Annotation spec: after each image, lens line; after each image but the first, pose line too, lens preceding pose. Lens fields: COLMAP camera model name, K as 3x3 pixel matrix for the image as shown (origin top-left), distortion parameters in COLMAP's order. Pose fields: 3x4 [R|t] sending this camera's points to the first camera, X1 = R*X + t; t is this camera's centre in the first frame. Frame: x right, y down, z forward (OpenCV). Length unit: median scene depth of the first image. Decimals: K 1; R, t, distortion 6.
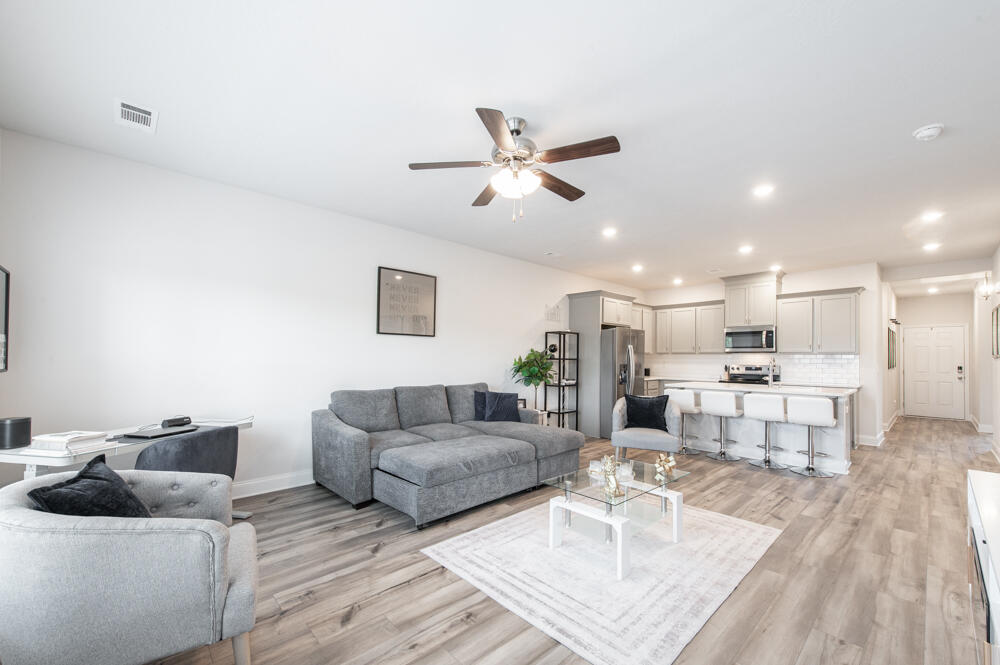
lens RADIAL K [[393.5, 0, 496.4], [0, 393.5, 354.0], [0, 0, 1]] dist [0.006925, -0.000546]
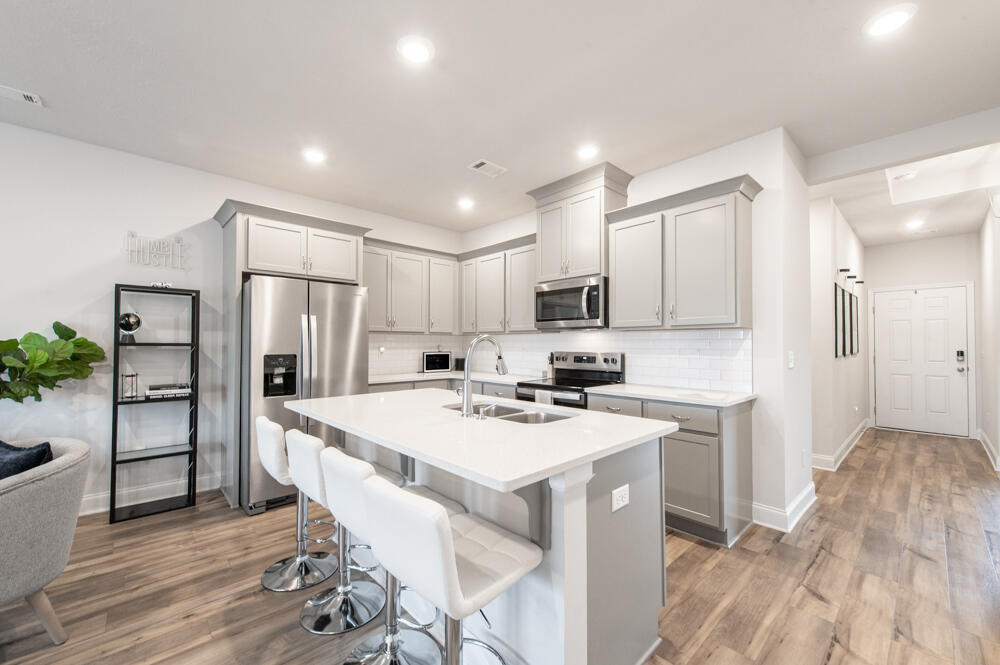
lens RADIAL K [[393.5, 0, 497.1], [0, 393.5, 340.6], [0, 0, 1]] dist [0.006925, -0.000546]
pose [[0.999965, -0.005934, 0.005867, 0.558675], [0.005898, 0.999964, 0.006077, 0.008046], [-0.005903, -0.006042, 0.999964, 0.488701]]
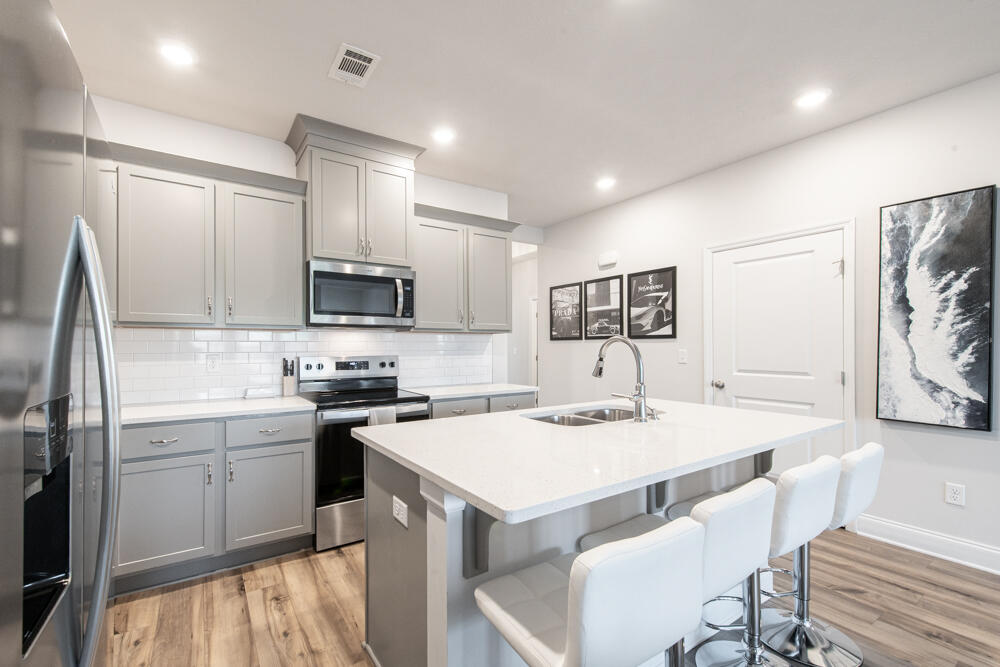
lens RADIAL K [[408.3, 0, 496.1], [0, 408.3, 343.5], [0, 0, 1]] dist [0.006875, -0.001280]
pose [[0.165232, -0.008309, 0.986220, 0.248324], [-0.015981, 0.999811, 0.011101, 0.006628], [-0.986125, -0.017595, 0.165068, 0.815789]]
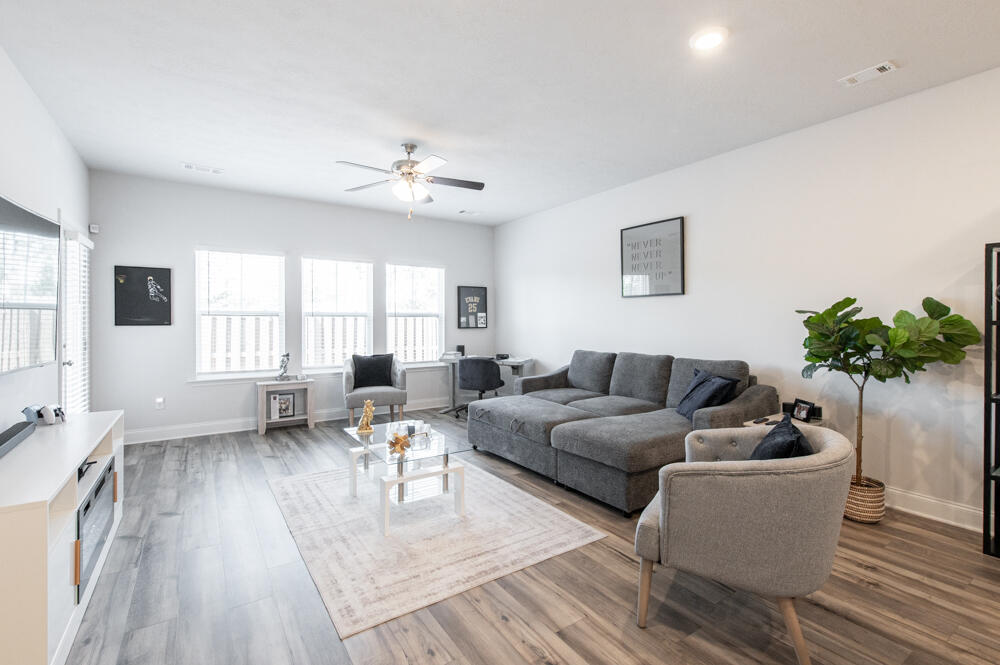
lens RADIAL K [[448.1, 0, 503.8], [0, 448.1, 322.8], [0, 0, 1]] dist [0.015612, -0.000935]
pose [[-0.142415, -0.000518, -0.989807, 0.582814], [0.014229, 0.999895, -0.002571, 0.007238], [0.989705, -0.014450, -0.142392, 0.583701]]
